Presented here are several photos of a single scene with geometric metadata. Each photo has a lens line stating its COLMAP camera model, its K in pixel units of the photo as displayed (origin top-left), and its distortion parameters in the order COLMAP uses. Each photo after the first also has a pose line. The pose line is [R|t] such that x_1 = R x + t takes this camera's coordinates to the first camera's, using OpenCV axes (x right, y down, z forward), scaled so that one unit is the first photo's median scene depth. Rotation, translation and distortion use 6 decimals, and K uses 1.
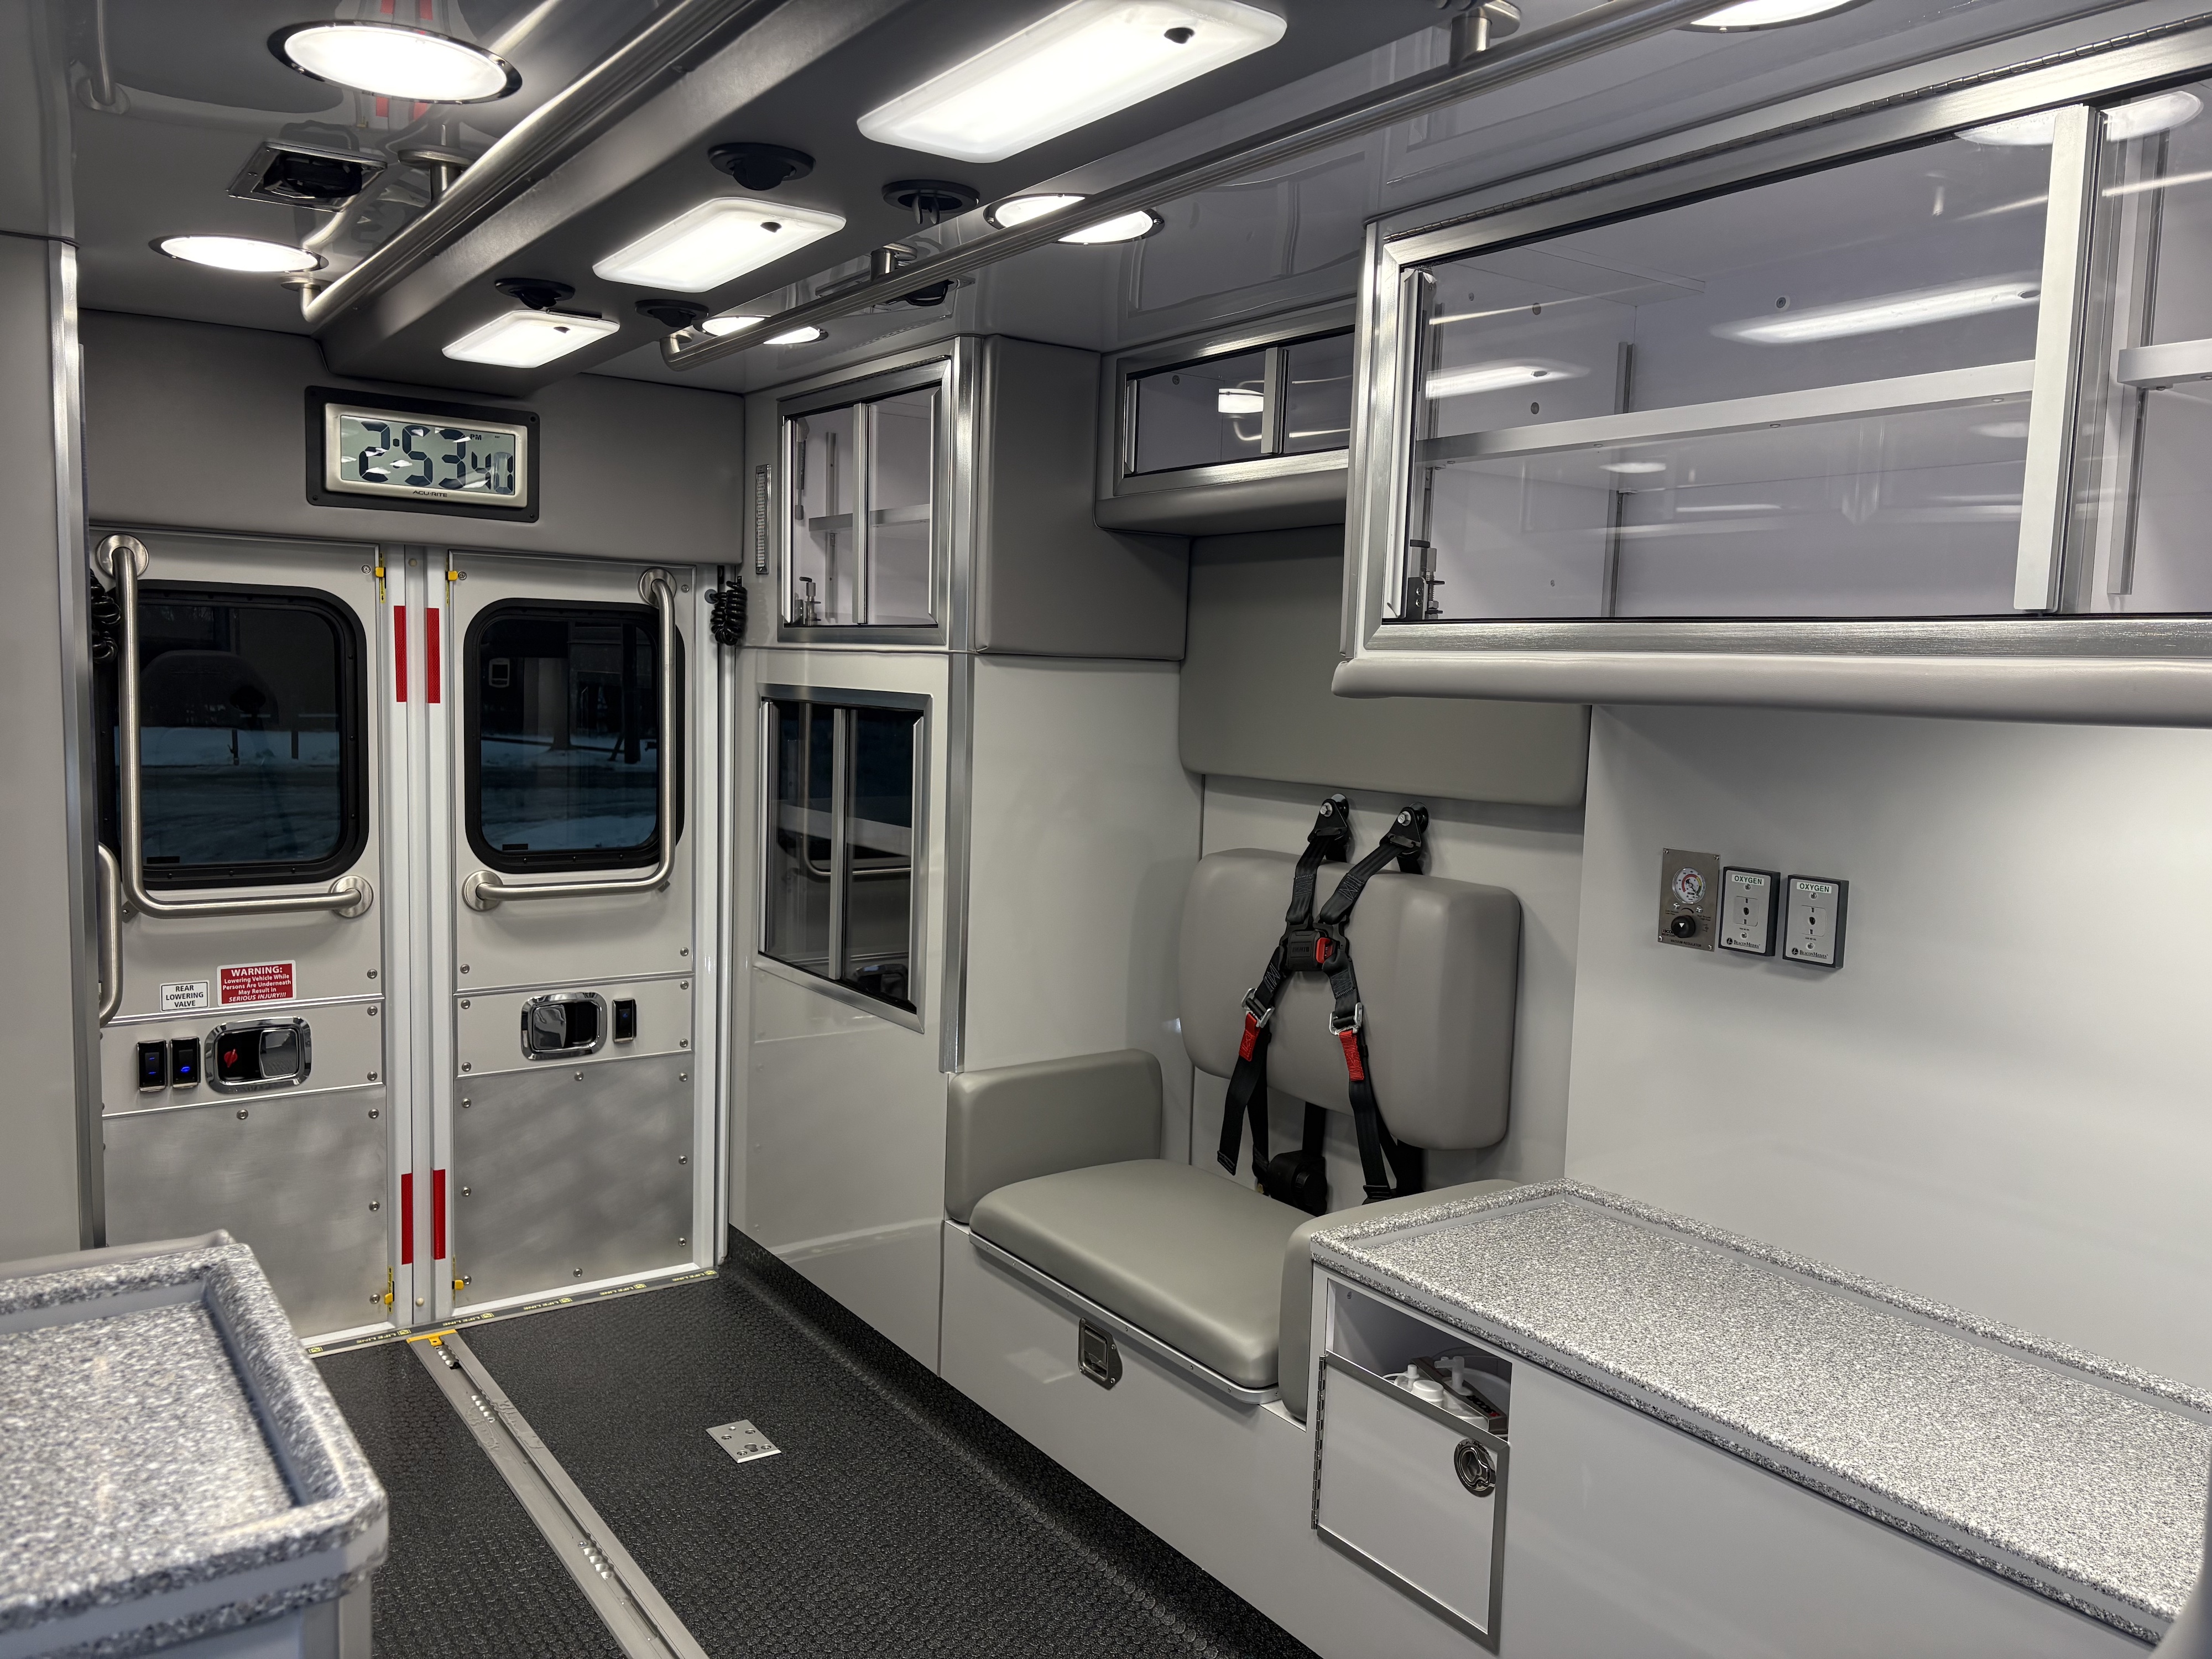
lens RADIAL K [[1667.0, 0, 1106.0], [0, 1667.0, 829.5], [0, 0, 1]] dist [0.051342, -0.056630]
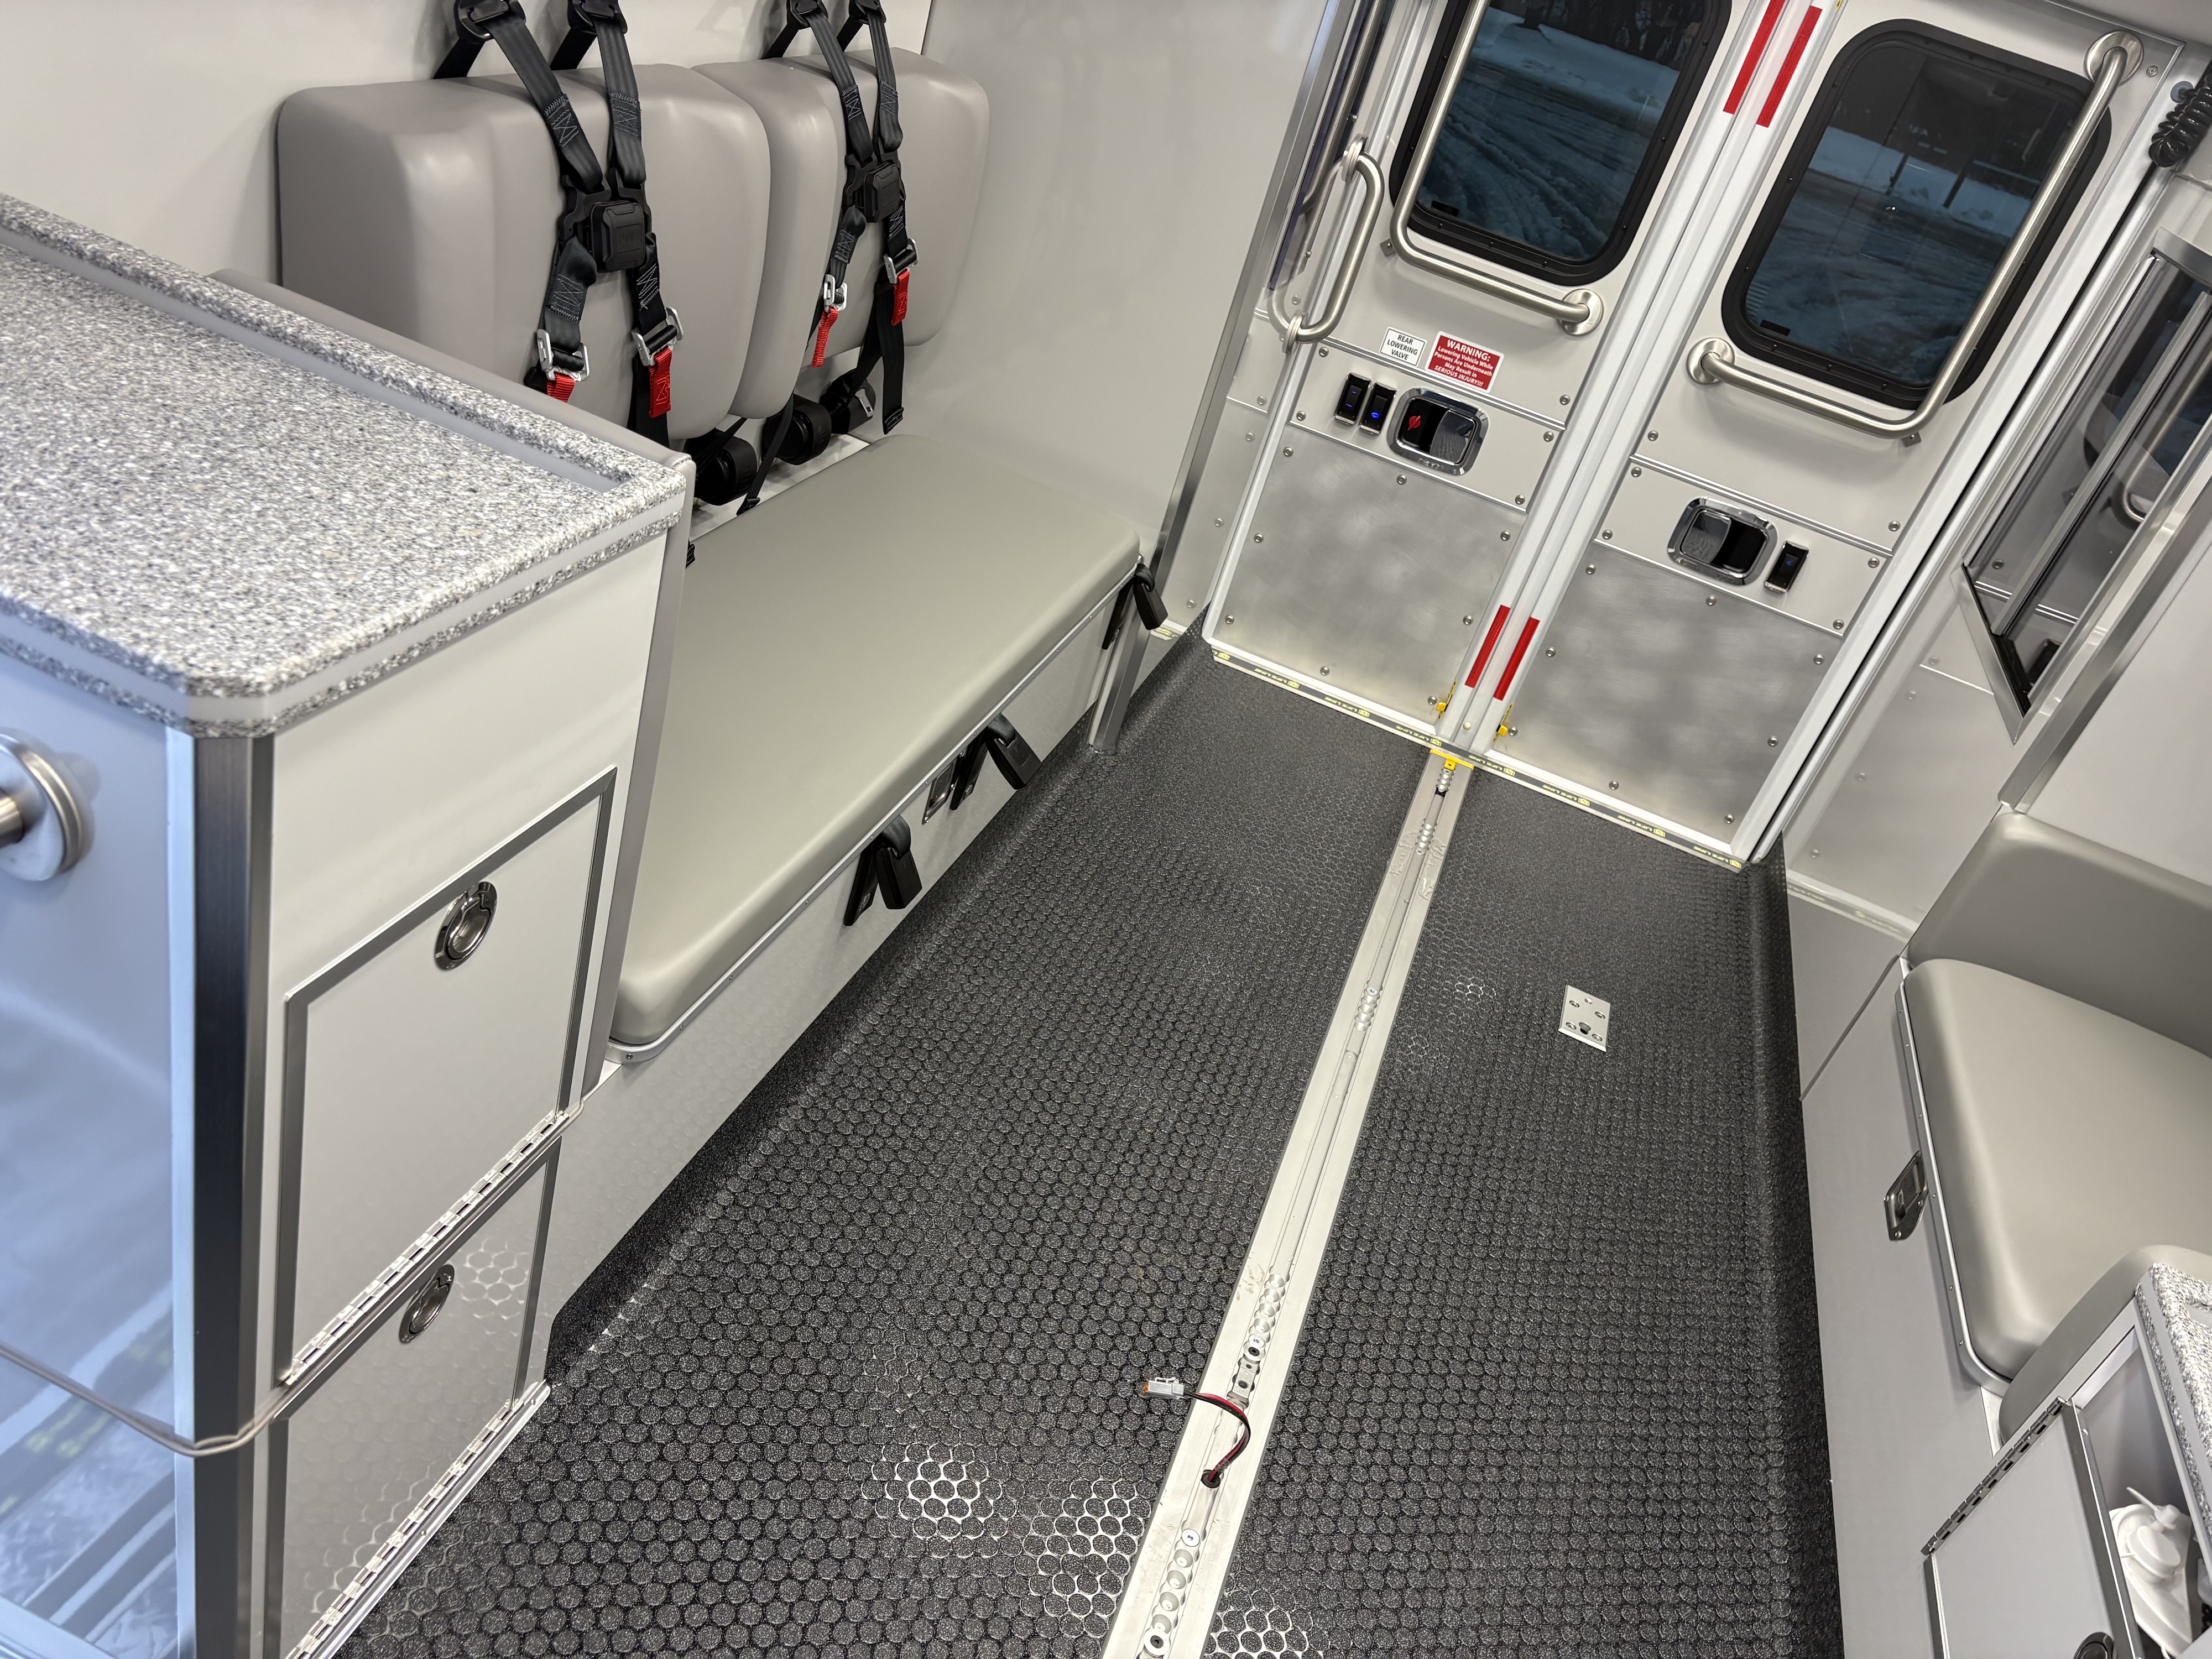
lens RADIAL K [[1669.7, 0, 1106.0], [0, 1669.7, 829.5], [0, 0, 1]] dist [0.062929, -0.080701]
pose [[0.574224, 0.541183, -0.614319, 0.157361], [-0.329884, 0.839697, 0.431376, -0.041532], [0.749295, -0.045053, 0.660702, 0.198235]]
